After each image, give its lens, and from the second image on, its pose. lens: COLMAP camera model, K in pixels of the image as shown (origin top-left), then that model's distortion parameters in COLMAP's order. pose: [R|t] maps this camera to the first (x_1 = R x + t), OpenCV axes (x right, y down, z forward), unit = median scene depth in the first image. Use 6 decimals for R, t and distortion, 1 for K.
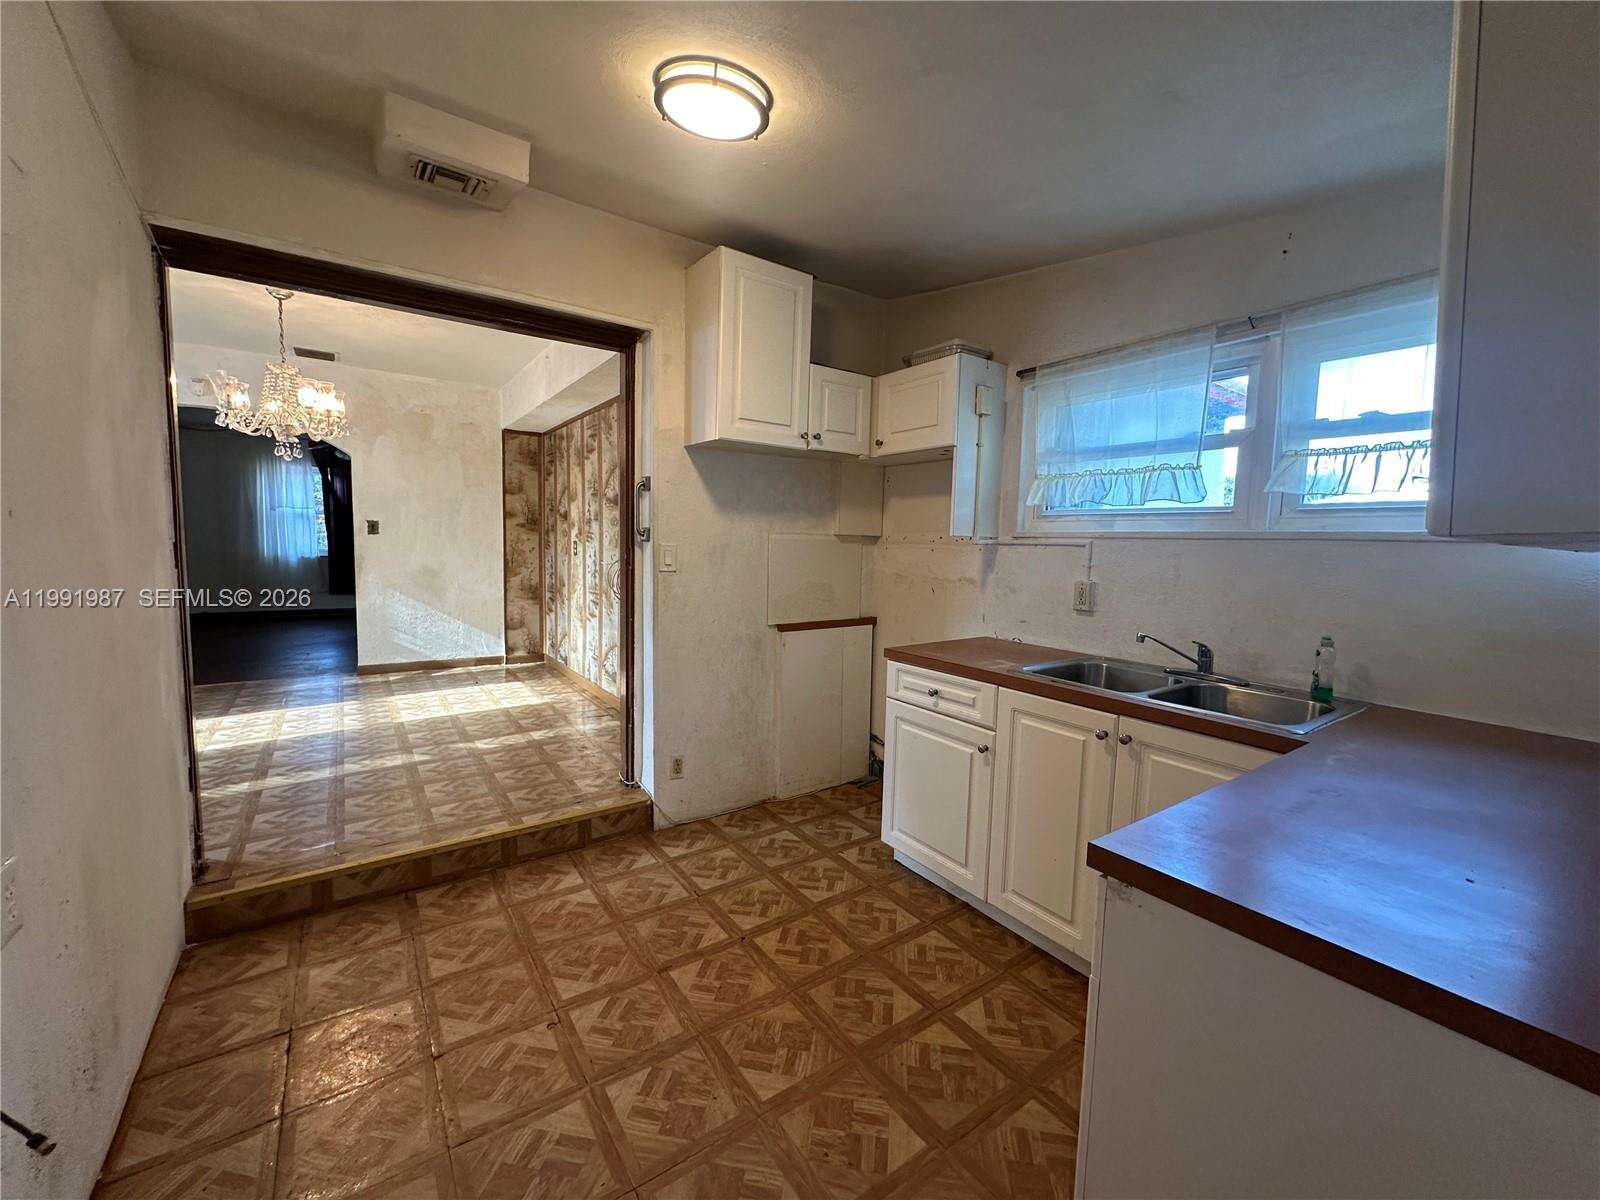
lens RADIAL K [[638.0, 0, 793.8], [0, 638.0, 599.2], [0, 0, 1]] dist [-0.004655, 0.001129]
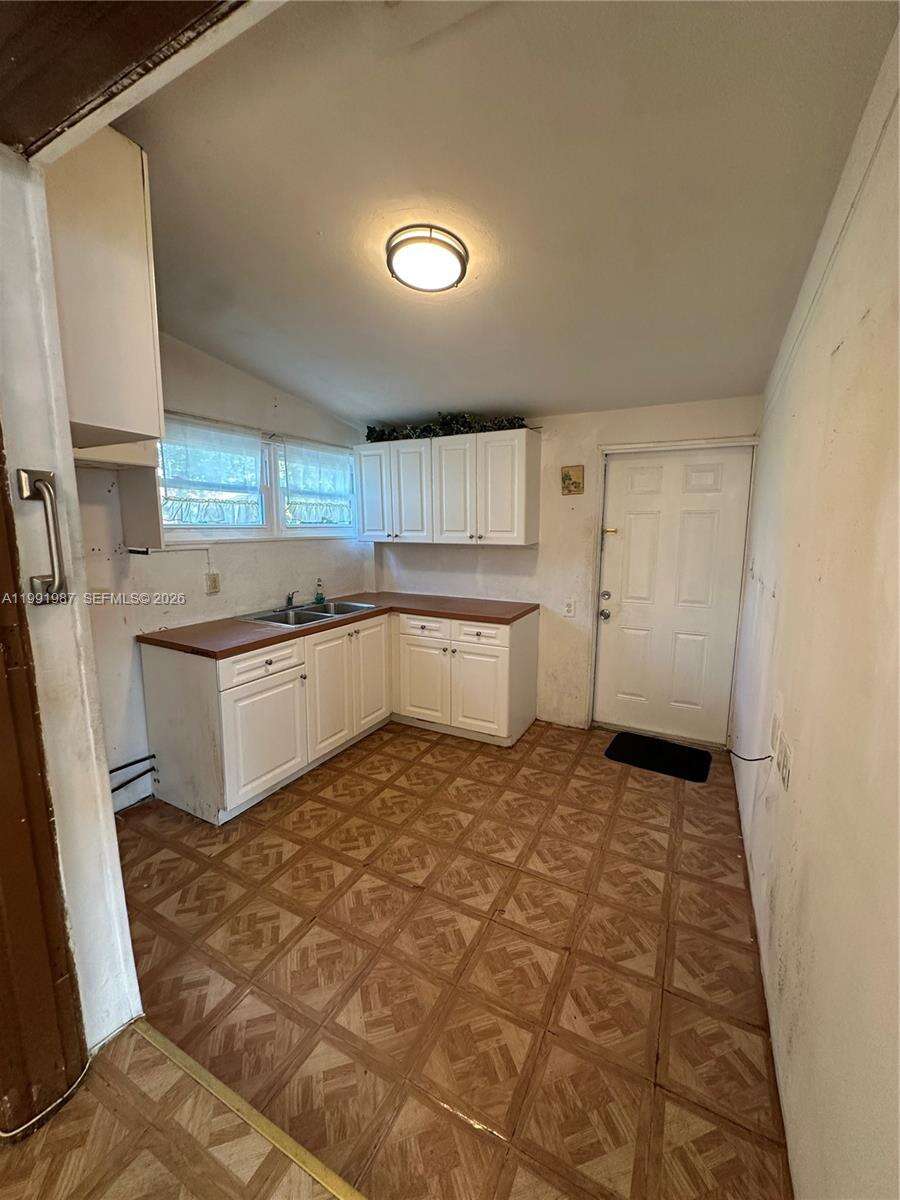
lens RADIAL K [[478.5, 0, 451.2], [0, 478.5, 597.3], [0, 0, 1]] dist [-0.004655, 0.001129]
pose [[-0.462846, -0.160165, 0.871849, -0.836482], [0.063876, 0.974958, 0.213017, -0.185204], [-0.884134, 0.154284, -0.441025, 1.065174]]
